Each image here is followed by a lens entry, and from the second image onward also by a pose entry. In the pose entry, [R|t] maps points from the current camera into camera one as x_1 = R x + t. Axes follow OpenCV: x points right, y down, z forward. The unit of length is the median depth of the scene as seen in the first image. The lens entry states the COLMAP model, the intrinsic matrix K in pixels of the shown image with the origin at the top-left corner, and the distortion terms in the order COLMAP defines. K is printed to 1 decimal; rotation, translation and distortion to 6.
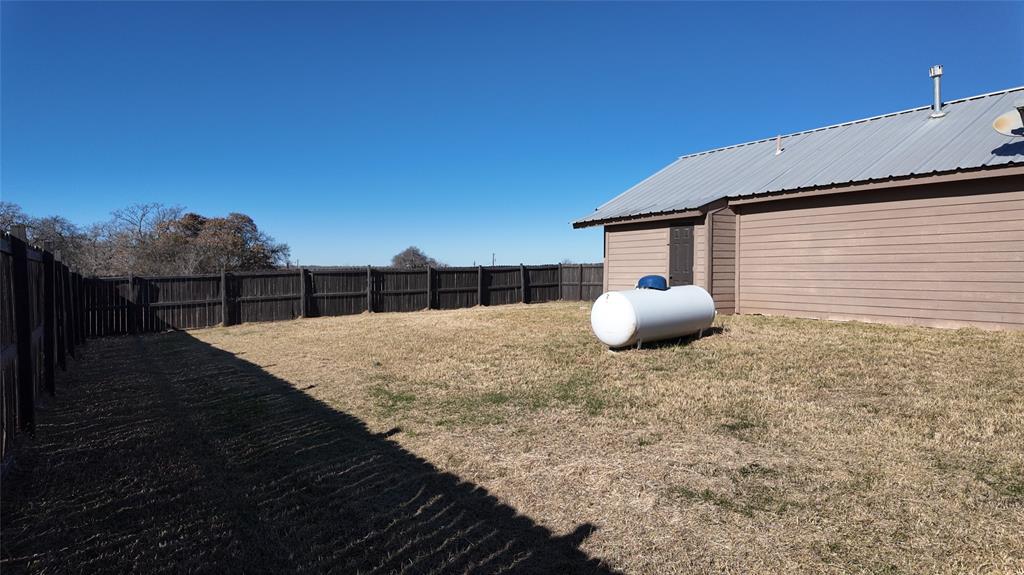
lens RADIAL K [[593.7, 0, 513.8], [0, 593.7, 288.6], [0, 0, 1]] dist [0.093128, -0.110007]
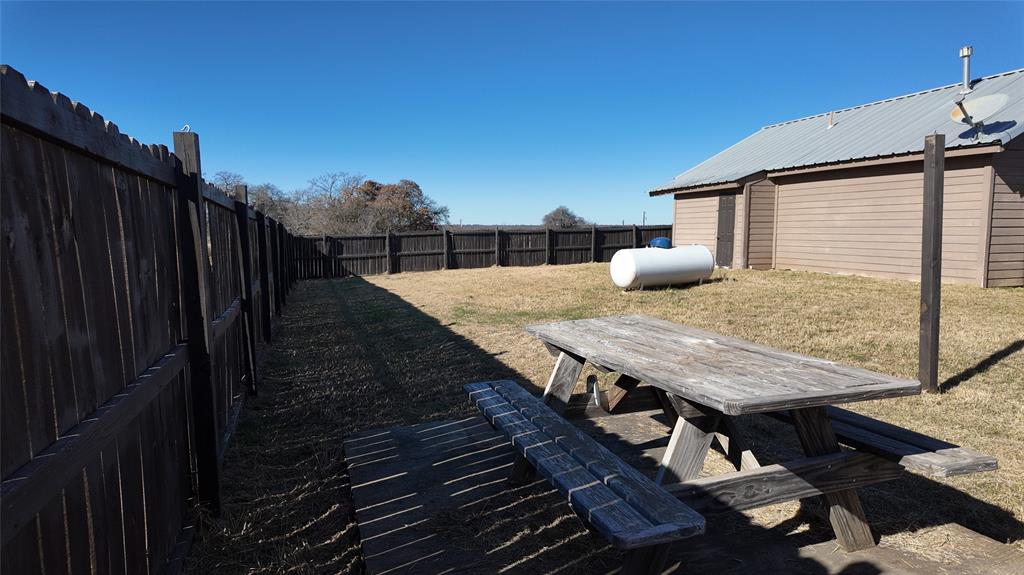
lens RADIAL K [[593.7, 0, 513.8], [0, 593.7, 288.6], [0, 0, 1]] dist [0.093128, -0.110007]
pose [[0.966330, 0.025965, -0.255992, 0.117547], [-0.008229, 0.997505, 0.070113, 0.000665], [0.257173, -0.065645, 0.964133, -0.183036]]
